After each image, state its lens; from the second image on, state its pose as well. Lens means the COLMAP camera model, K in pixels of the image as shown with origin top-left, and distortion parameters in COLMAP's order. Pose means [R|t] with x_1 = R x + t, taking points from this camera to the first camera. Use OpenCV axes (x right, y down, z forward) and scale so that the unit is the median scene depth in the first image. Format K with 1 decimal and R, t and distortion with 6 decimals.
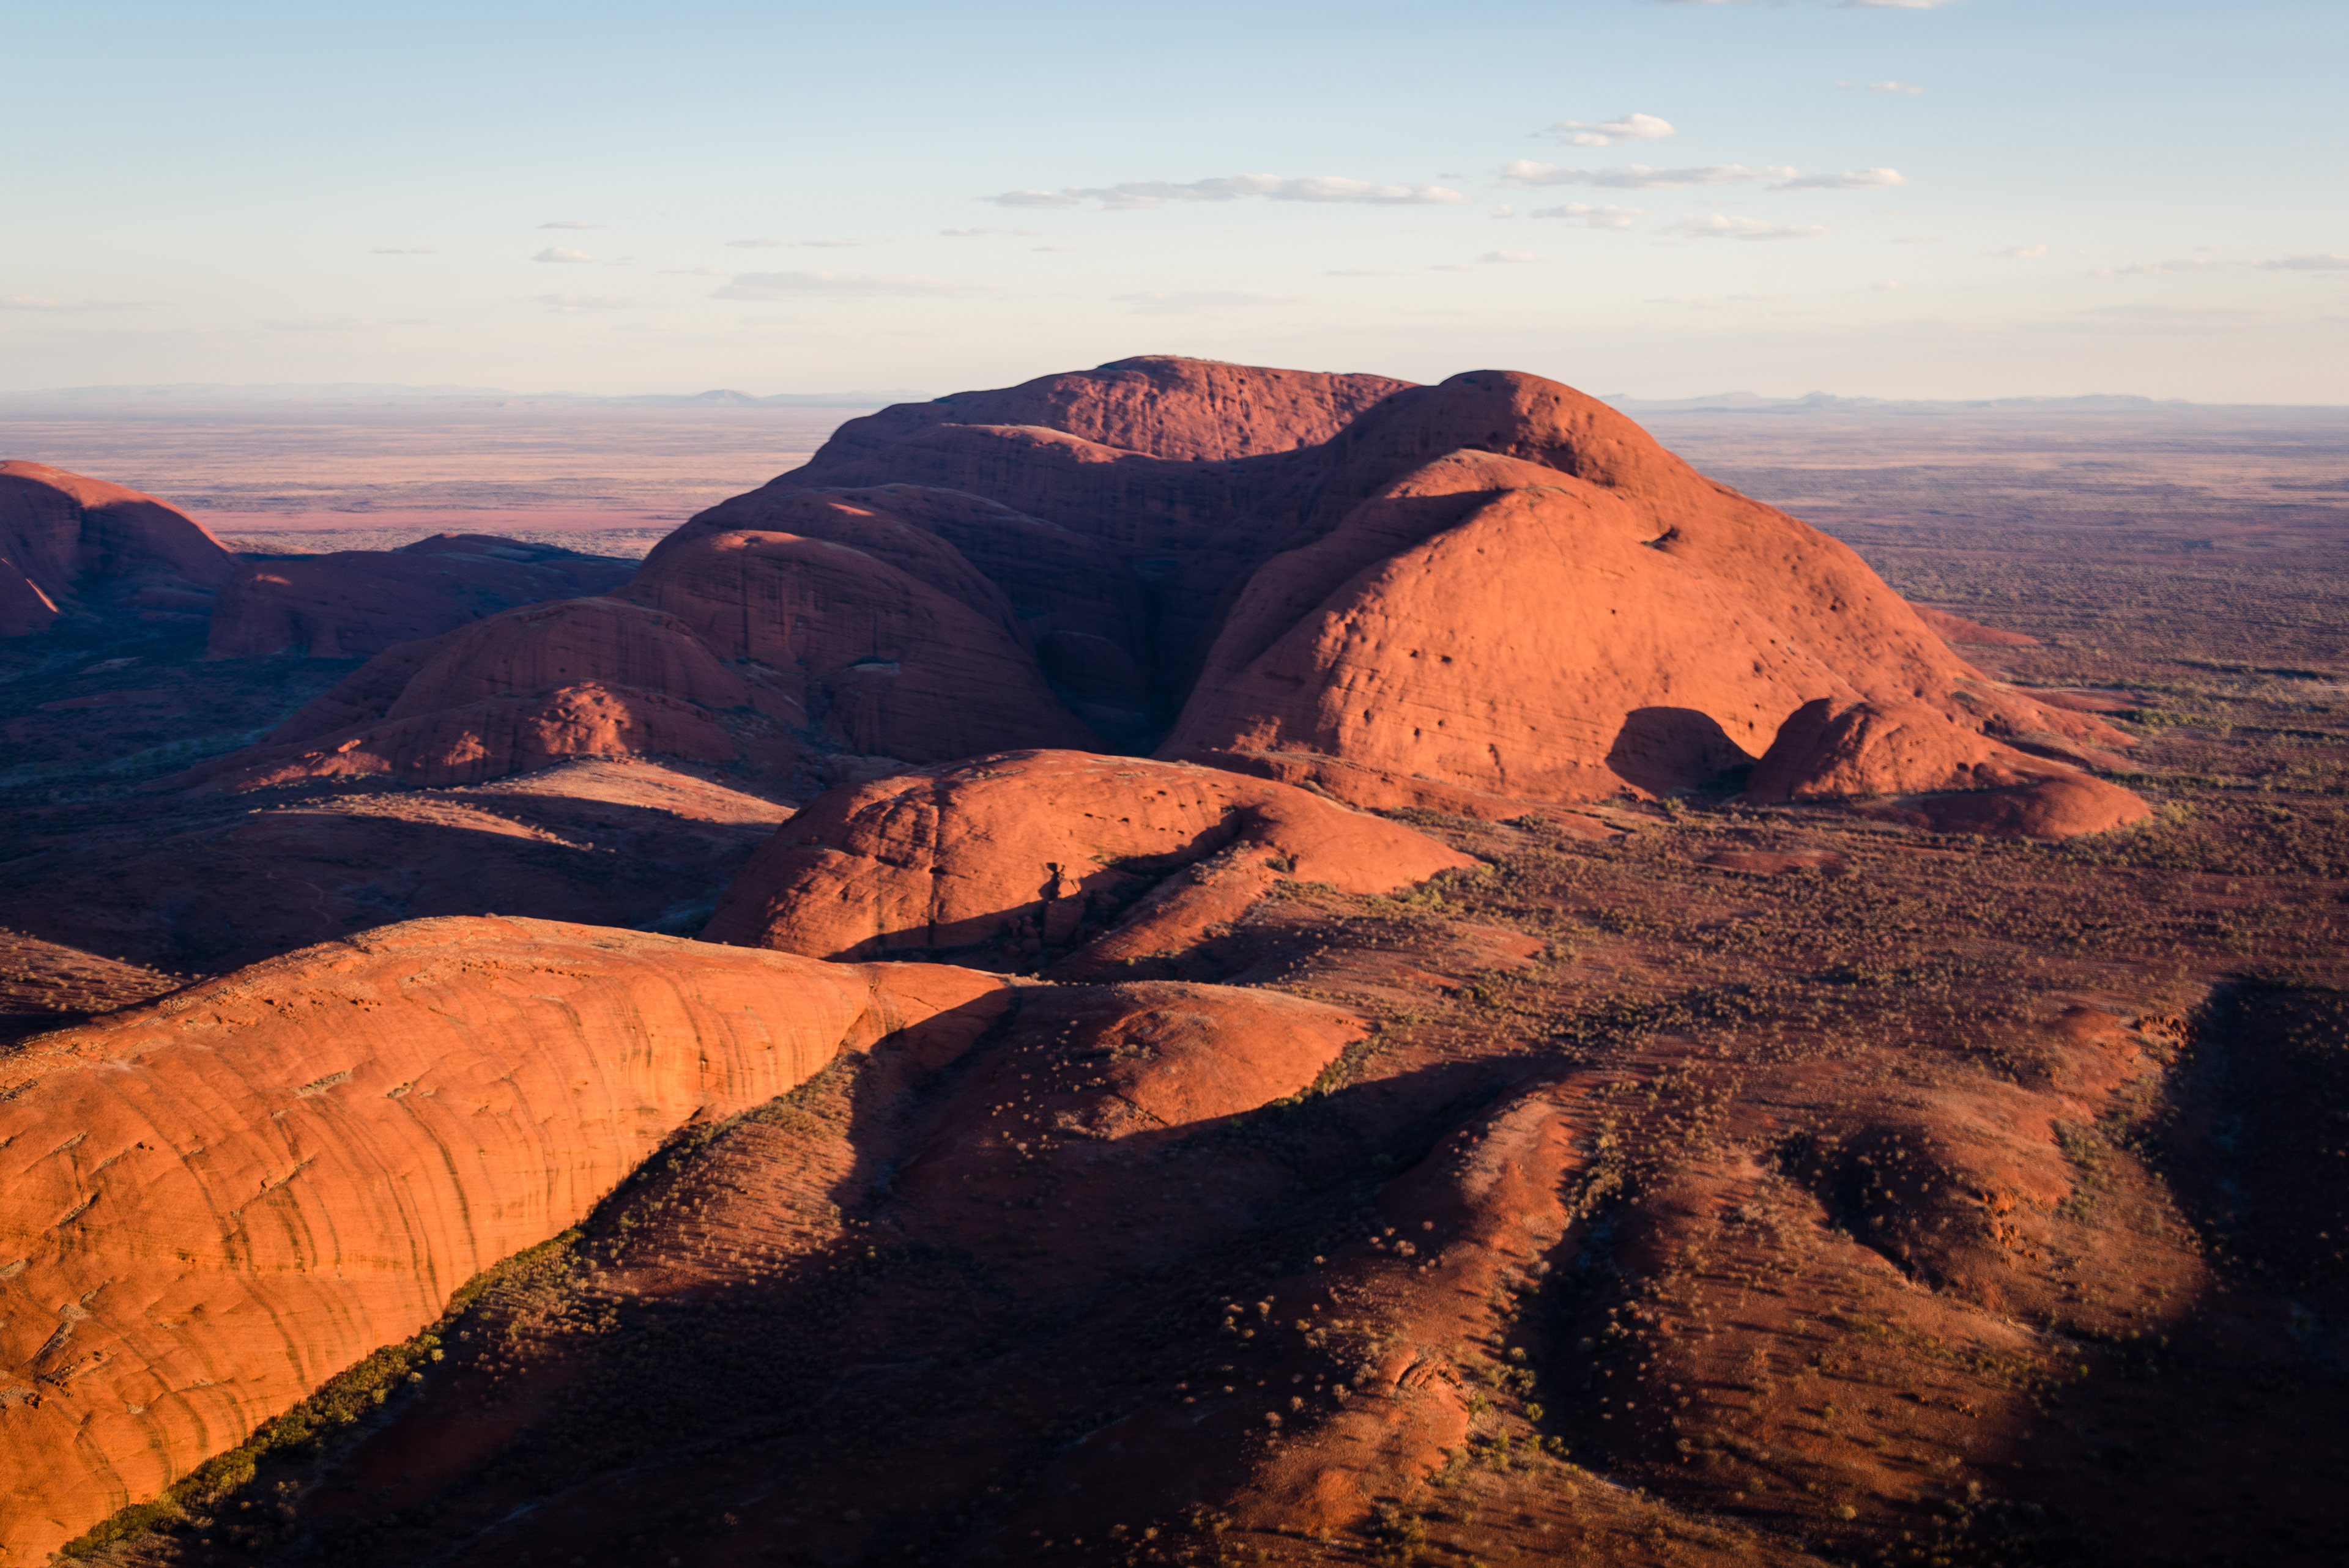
lens RADIAL K [[2780.5, 0, 1174.4], [0, 2780.5, 783.4], [0, 0, 1]] dist [0.017914, 0.000000]
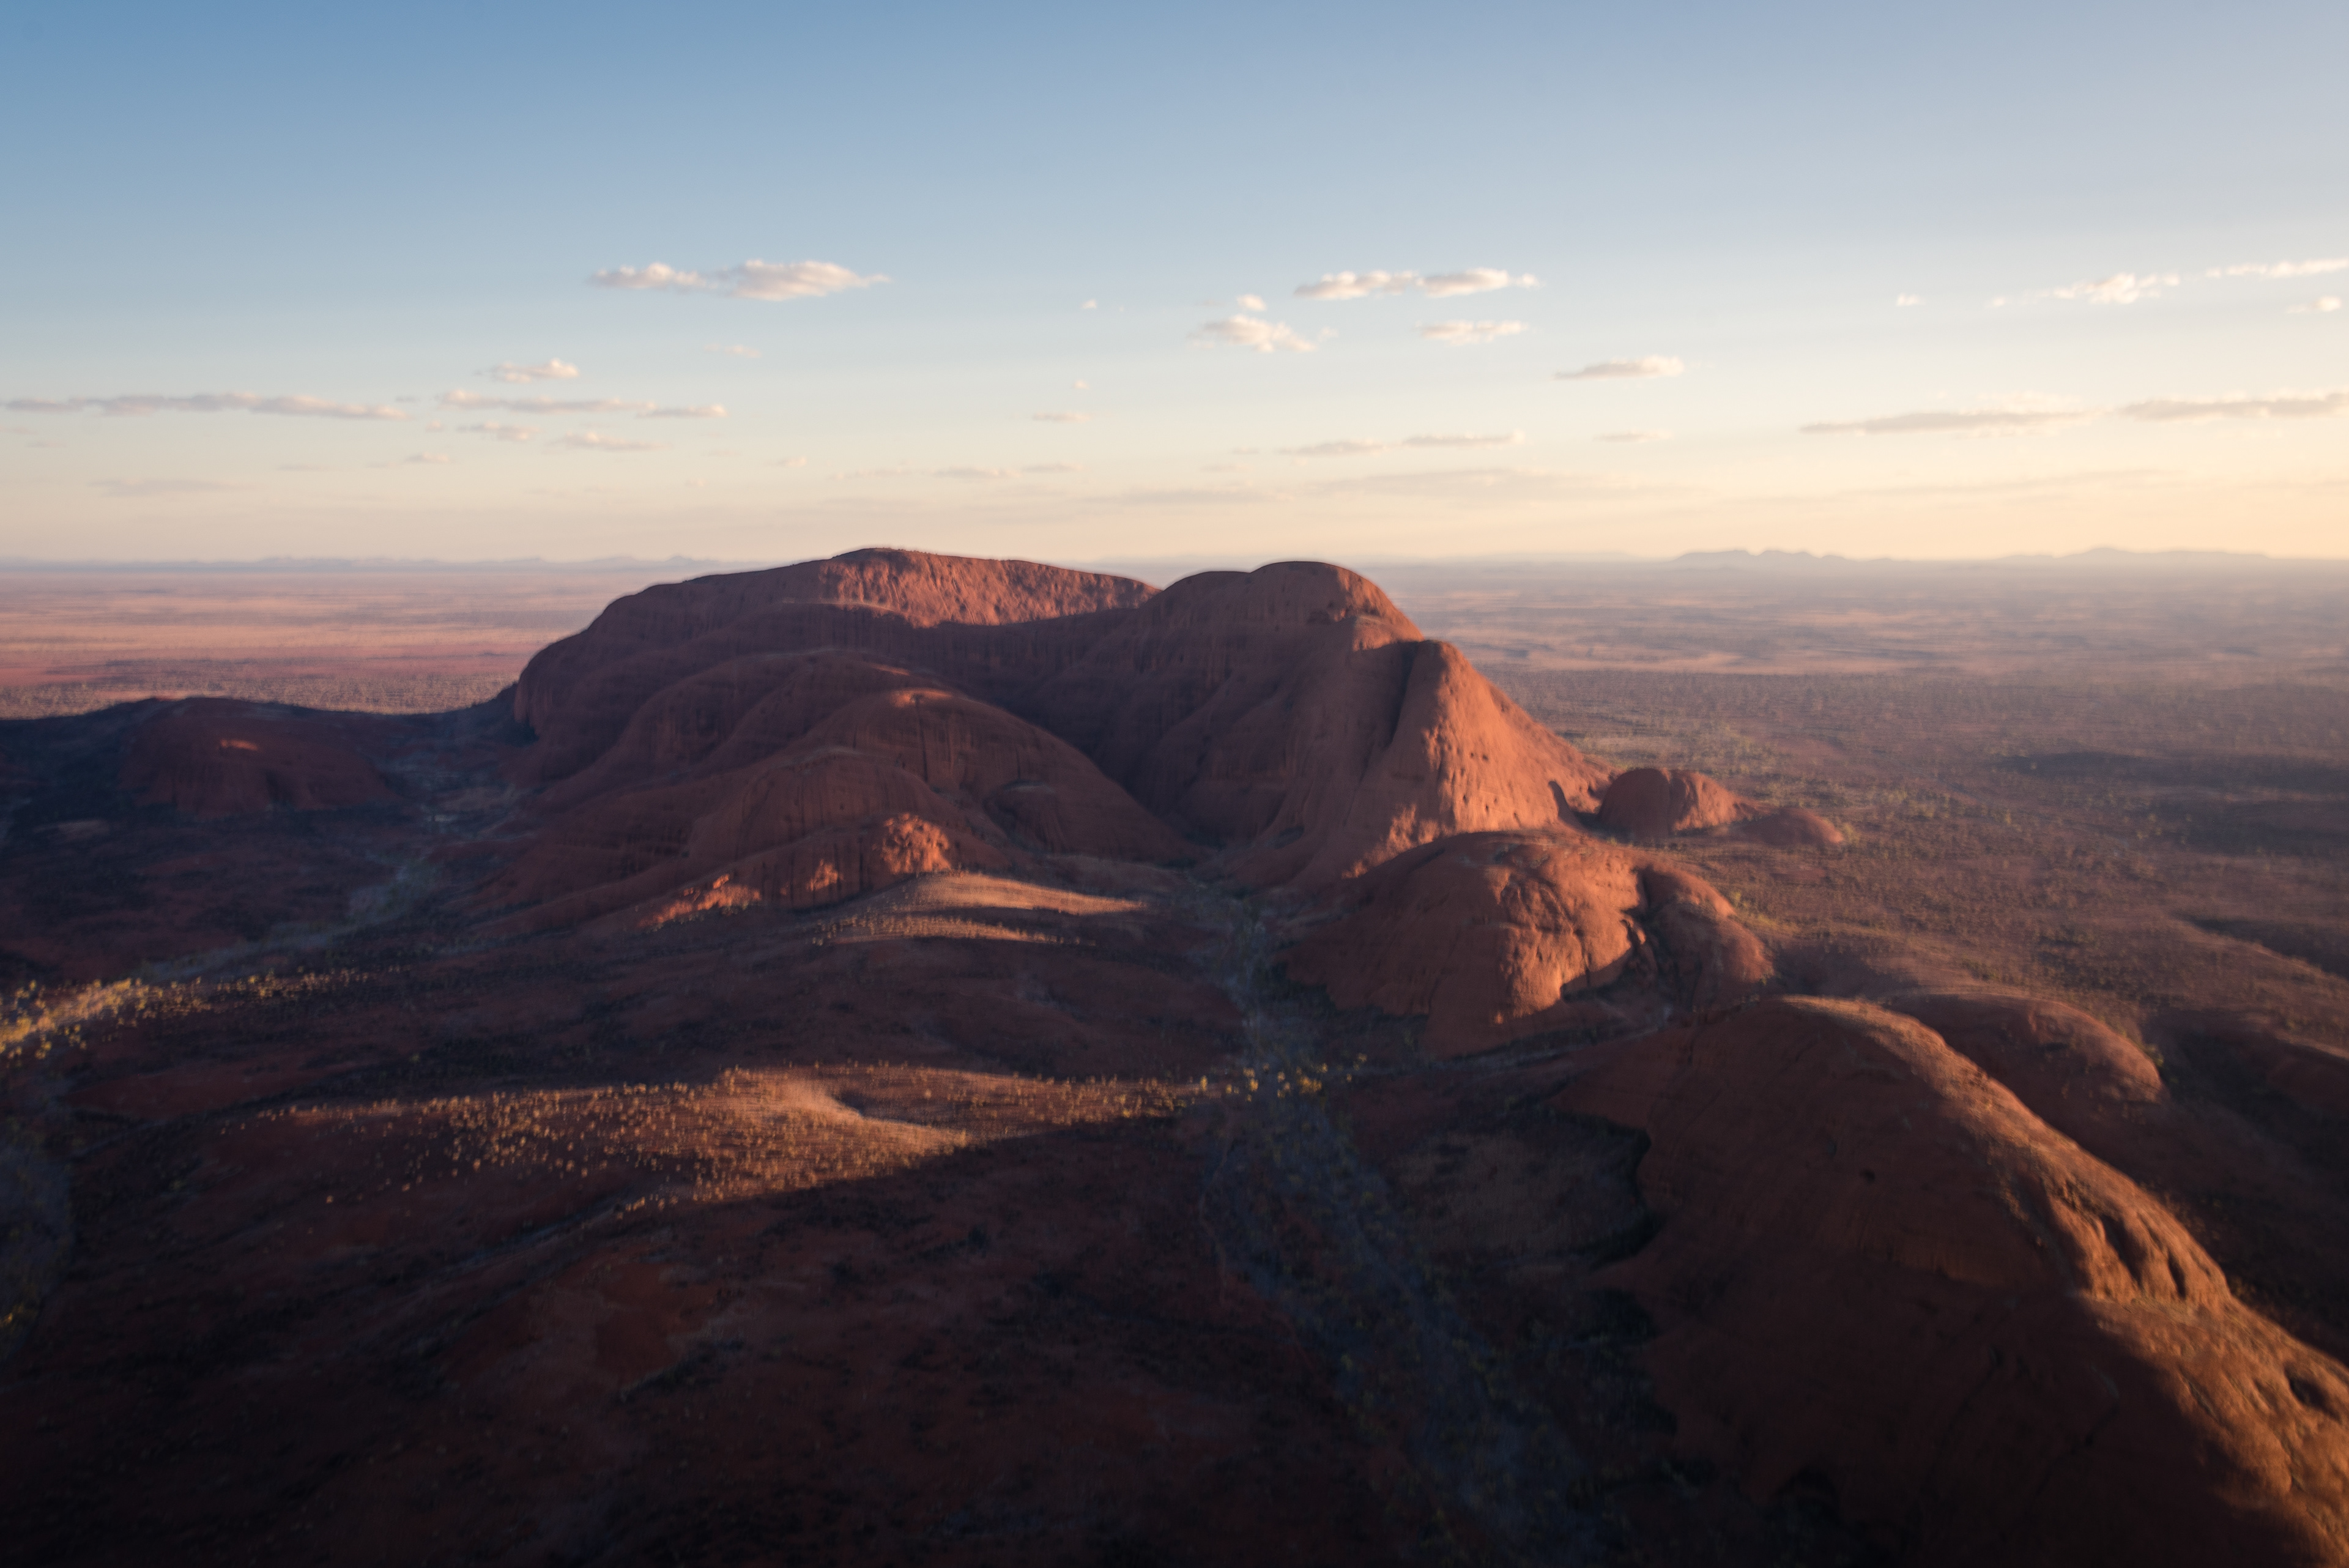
lens RADIAL K [[1866.9, 0, 1174.2], [0, 1866.9, 784.7], [0, 0, 1]] dist [0.049309, -0.010676]
pose [[0.882596, -0.065569, 0.465537, -0.324704], [0.073595, 0.997288, 0.000938, -0.027188], [-0.464336, 0.033434, 0.885028, 0.118817]]
